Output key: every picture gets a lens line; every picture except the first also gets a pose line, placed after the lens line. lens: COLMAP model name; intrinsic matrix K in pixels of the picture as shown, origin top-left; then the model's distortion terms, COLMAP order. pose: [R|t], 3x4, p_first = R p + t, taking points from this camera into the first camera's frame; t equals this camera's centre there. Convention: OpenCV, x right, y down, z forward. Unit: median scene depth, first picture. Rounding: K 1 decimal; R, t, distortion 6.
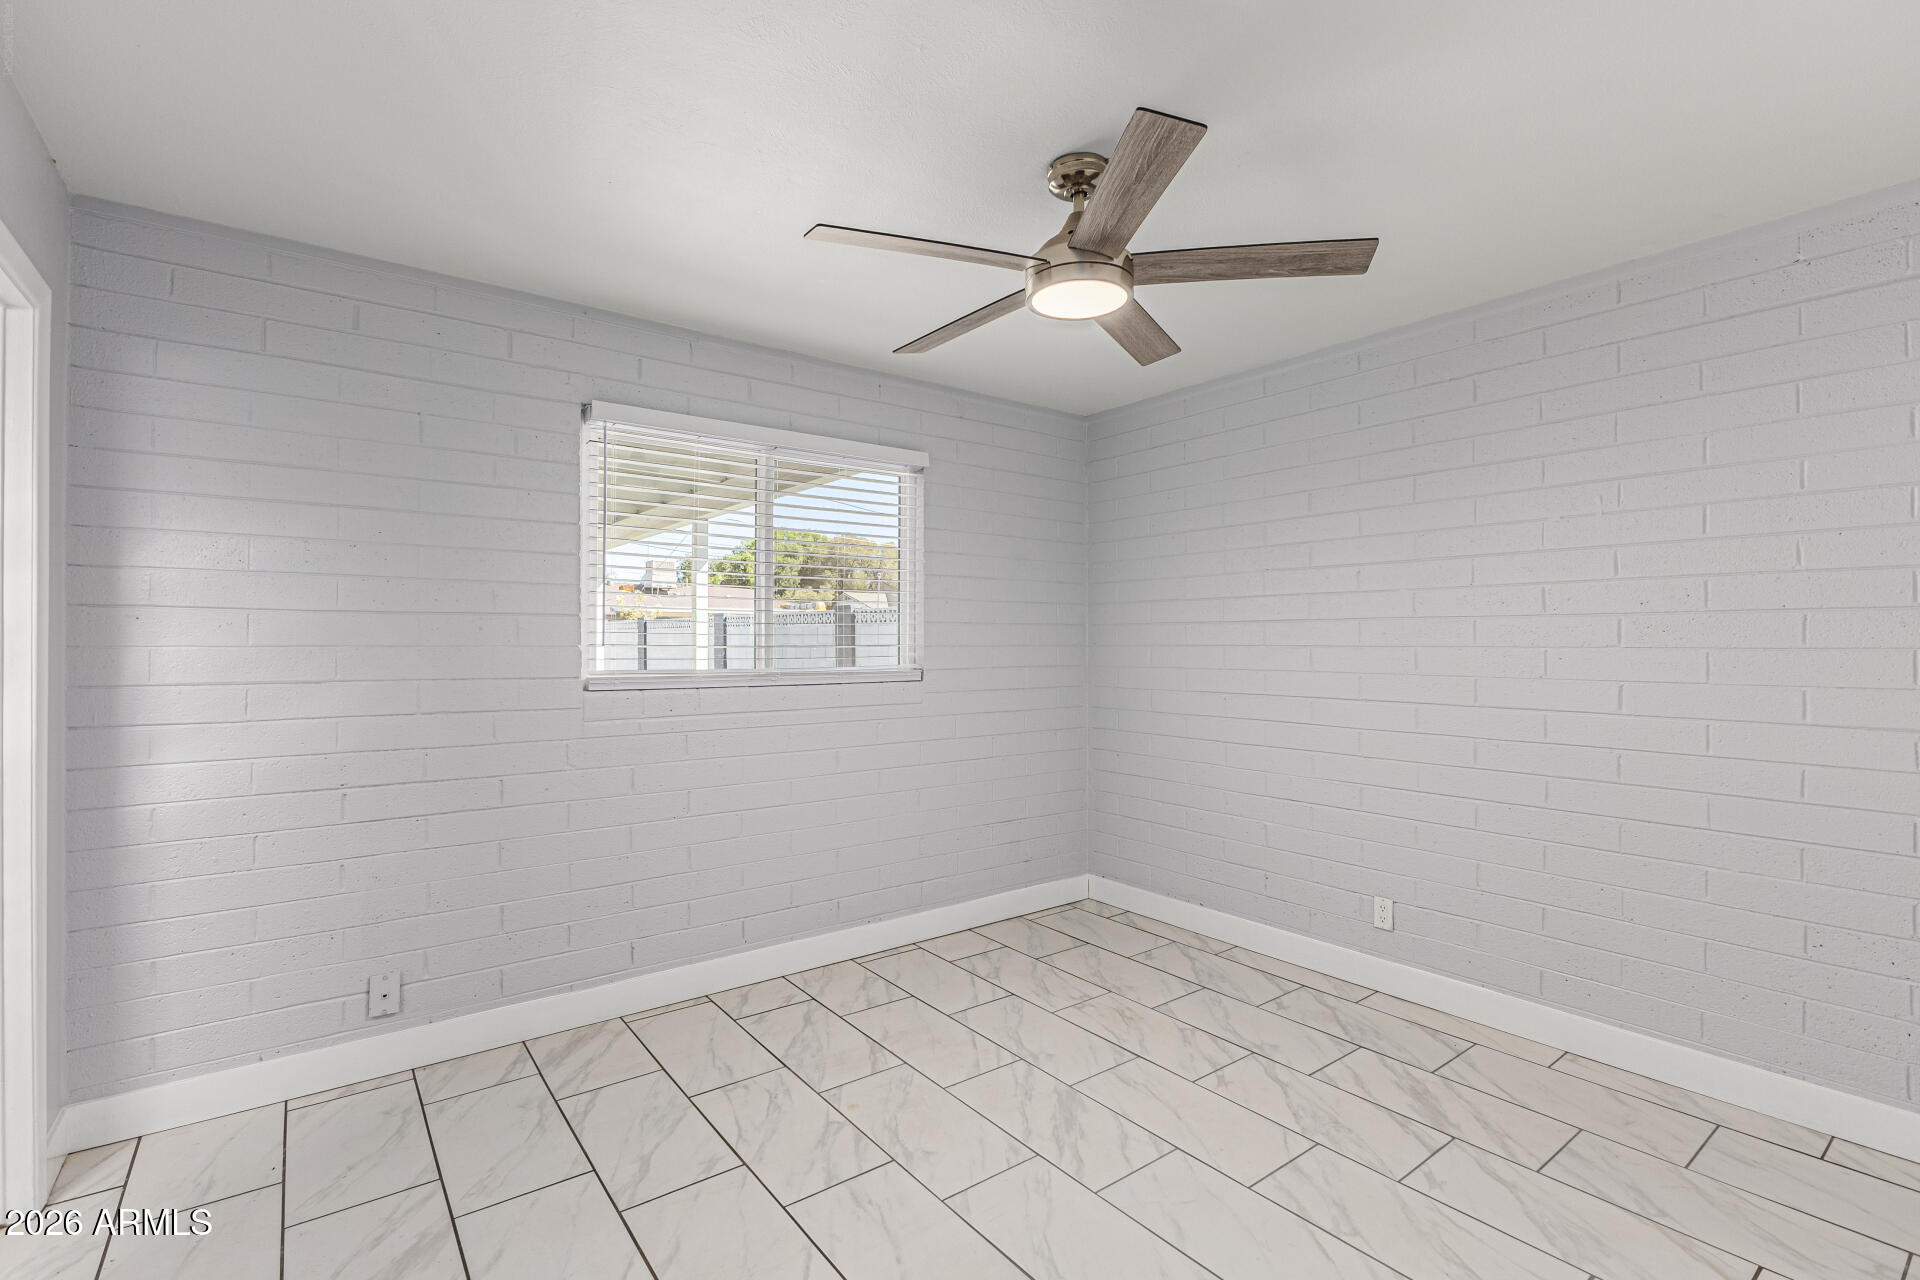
lens RADIAL K [[873.2, 0, 955.2], [0, 873.2, 637.0], [0, 0, 1]] dist [-0.005438, -0.000148]
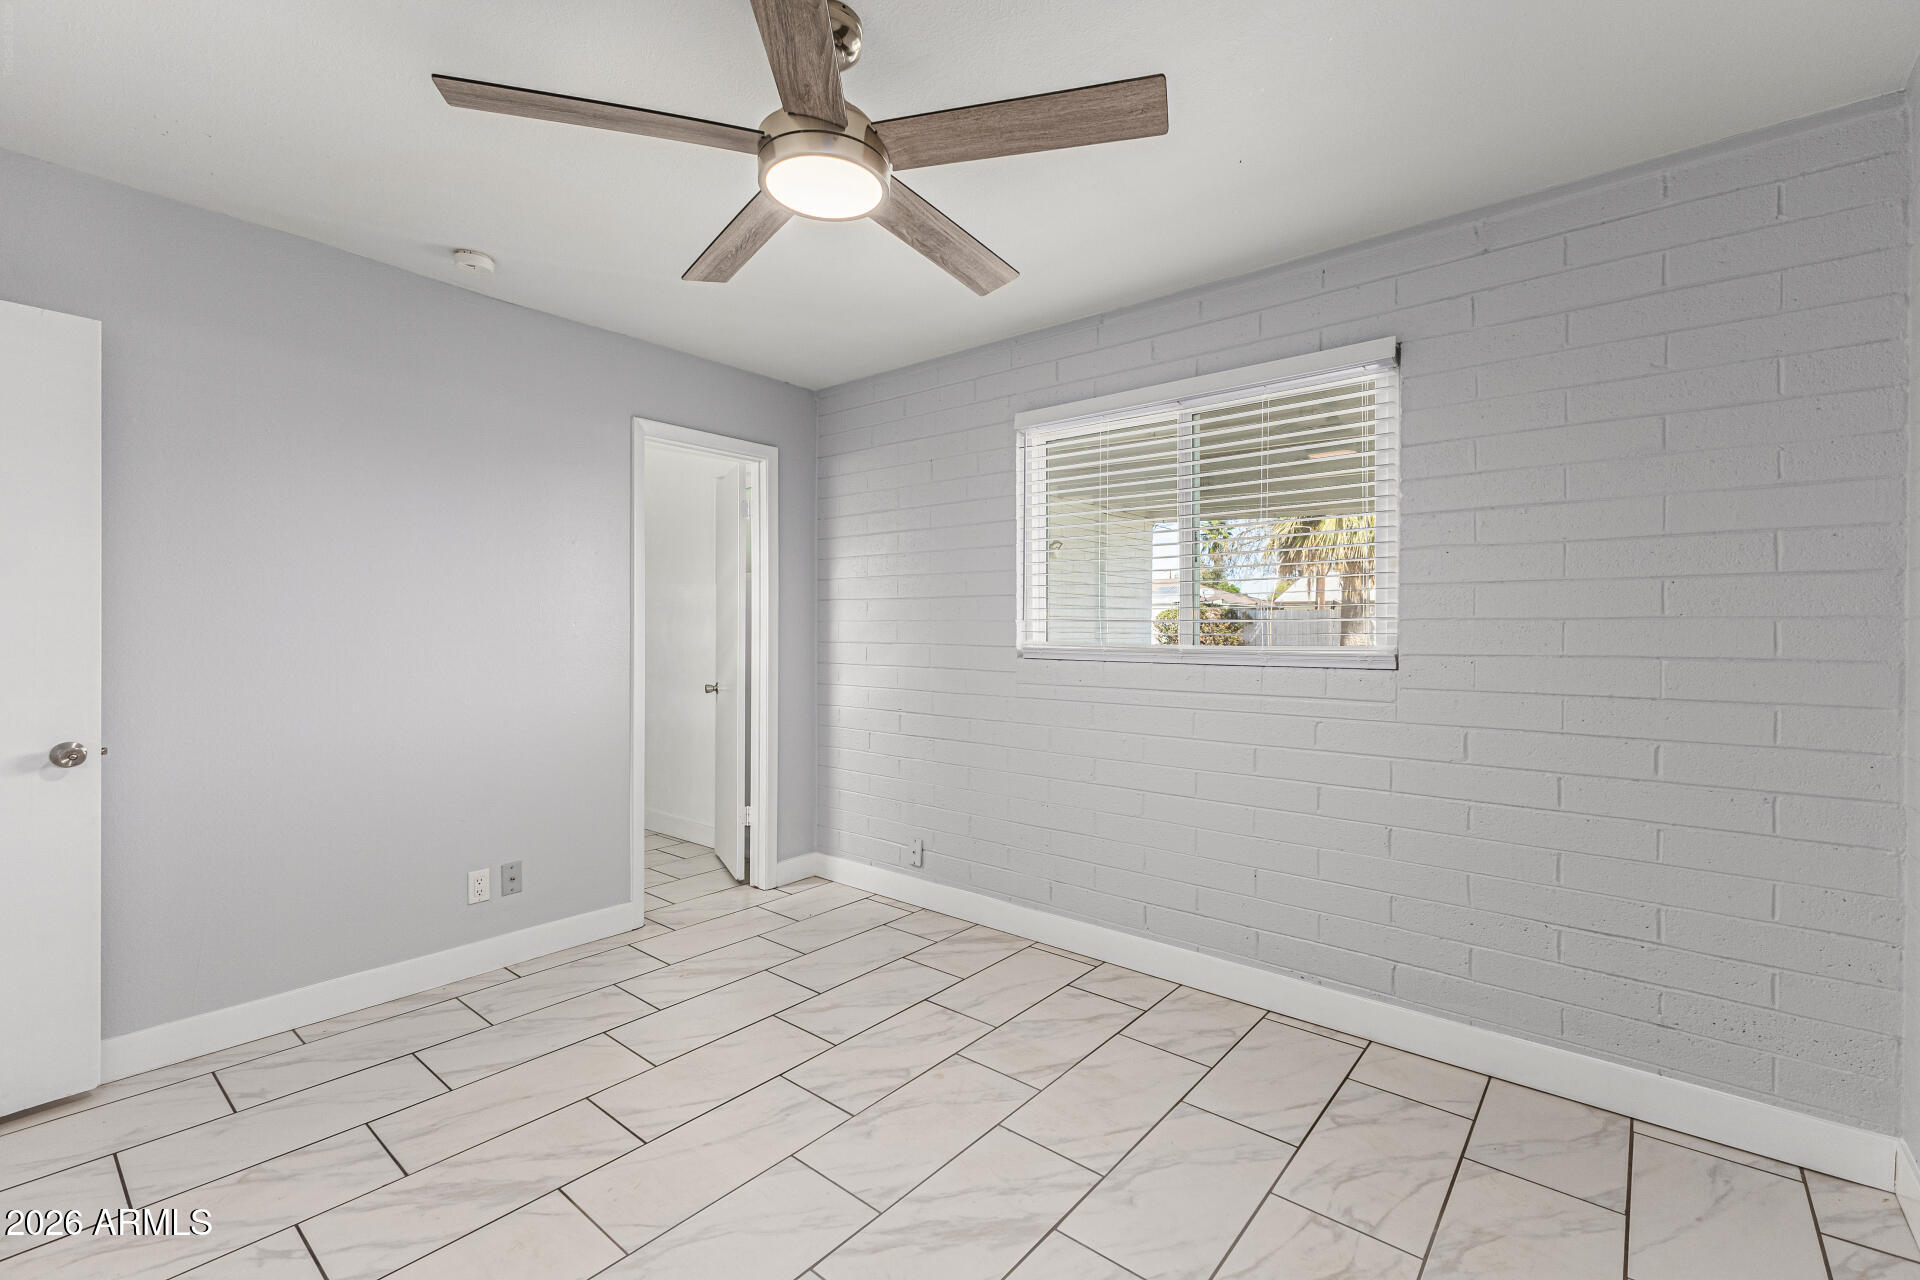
lens RADIAL K [[823.3, 0, 968.6], [0, 823.3, 635.2], [0, 0, 1]] dist [0.006956, -0.001866]
pose [[0.230472, 0.007838, -0.973047, 0.693826], [0.002518, 0.999959, 0.008651, 0.021740], [0.973076, -0.004444, 0.230443, 0.703282]]
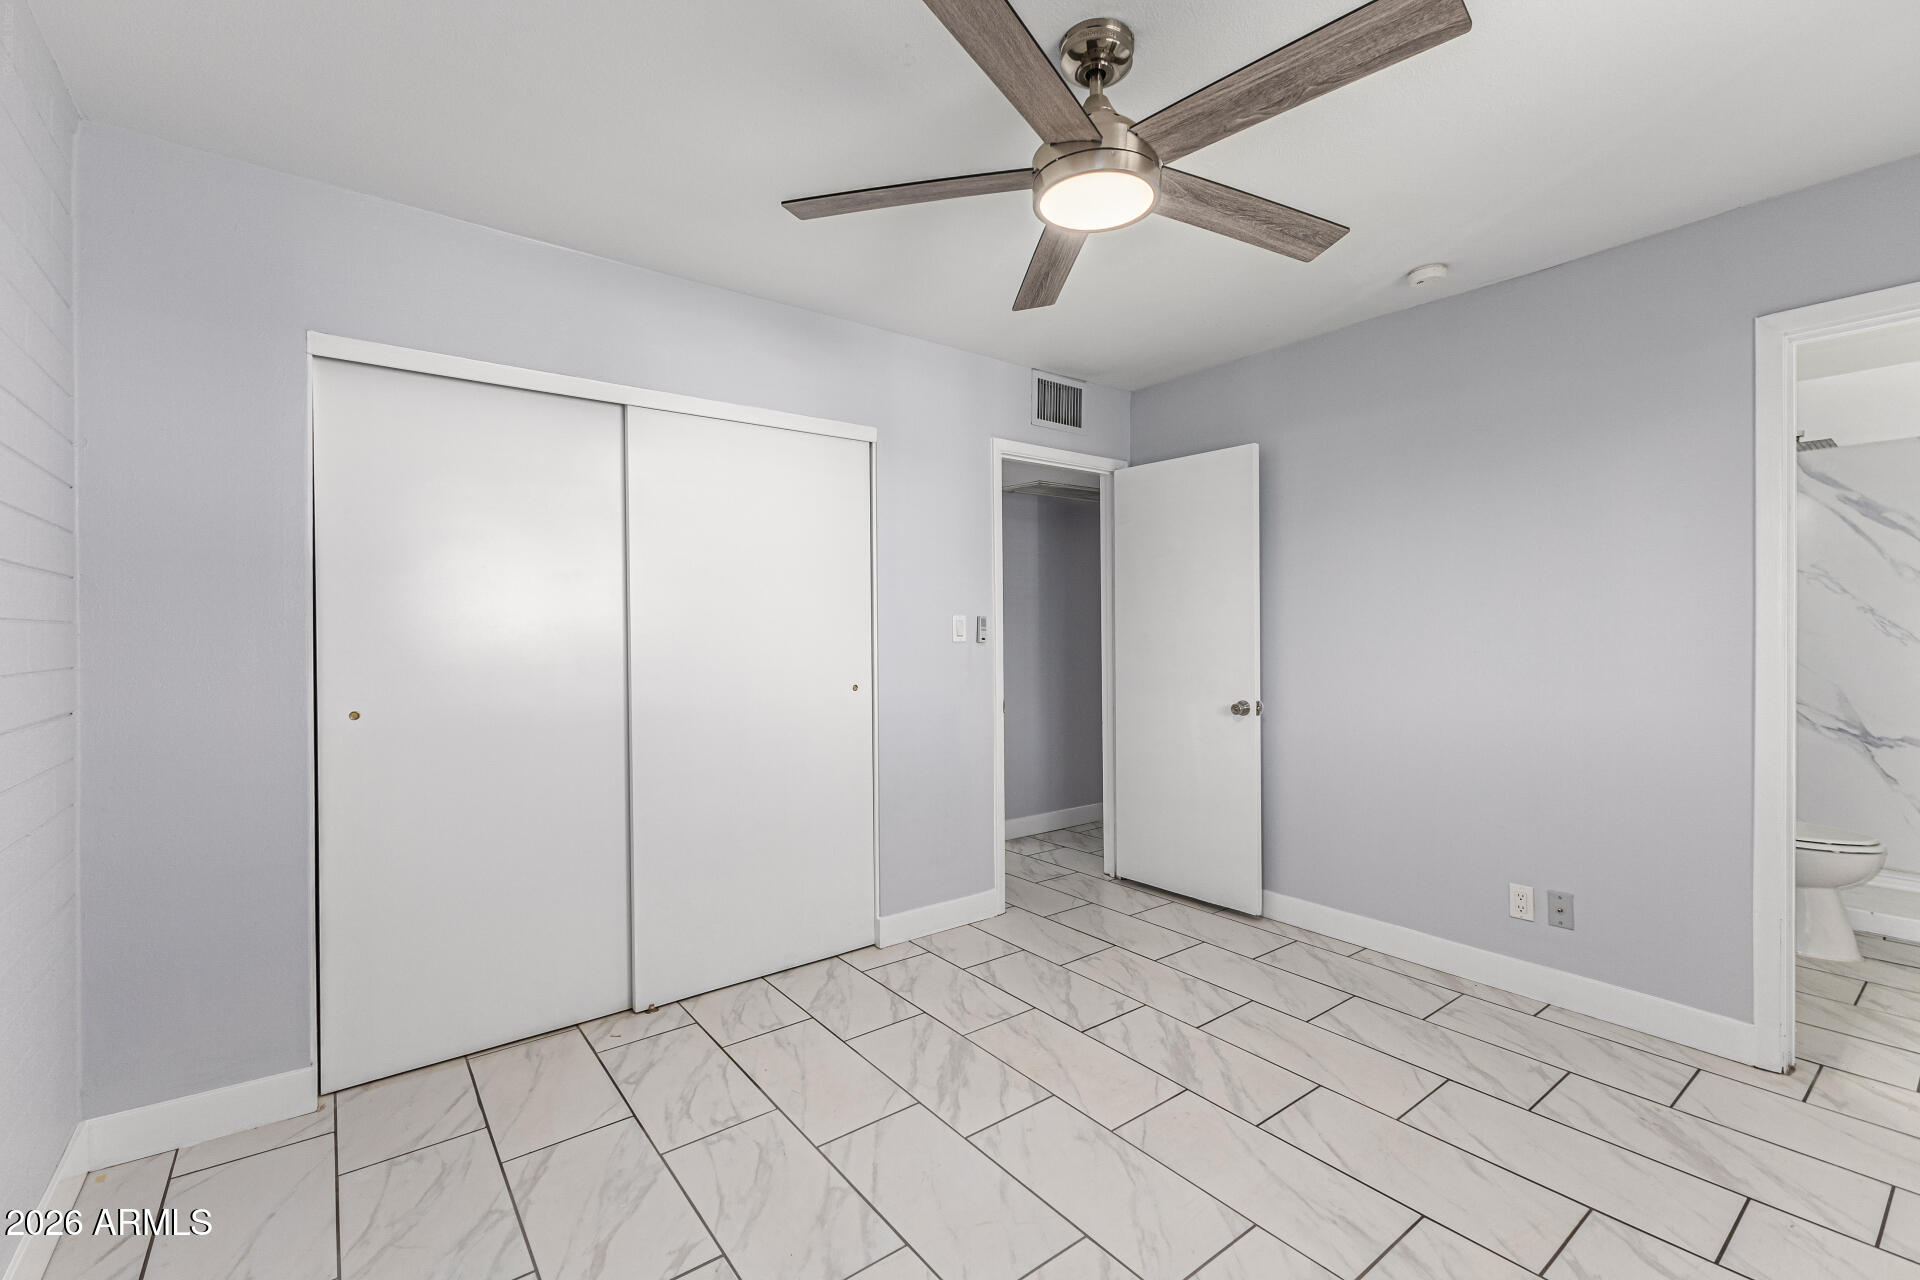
lens RADIAL K [[823.3, 0, 960.0], [0, 823.3, 637.5], [0, 0, 1]] dist [0.006956, -0.001866]
pose [[-0.999961, 0.008763, 0.000580, 0.208042], [0.008763, 0.999962, -0.000024, 0.023662], [-0.000581, -0.000019, -1.000000, 1.330591]]
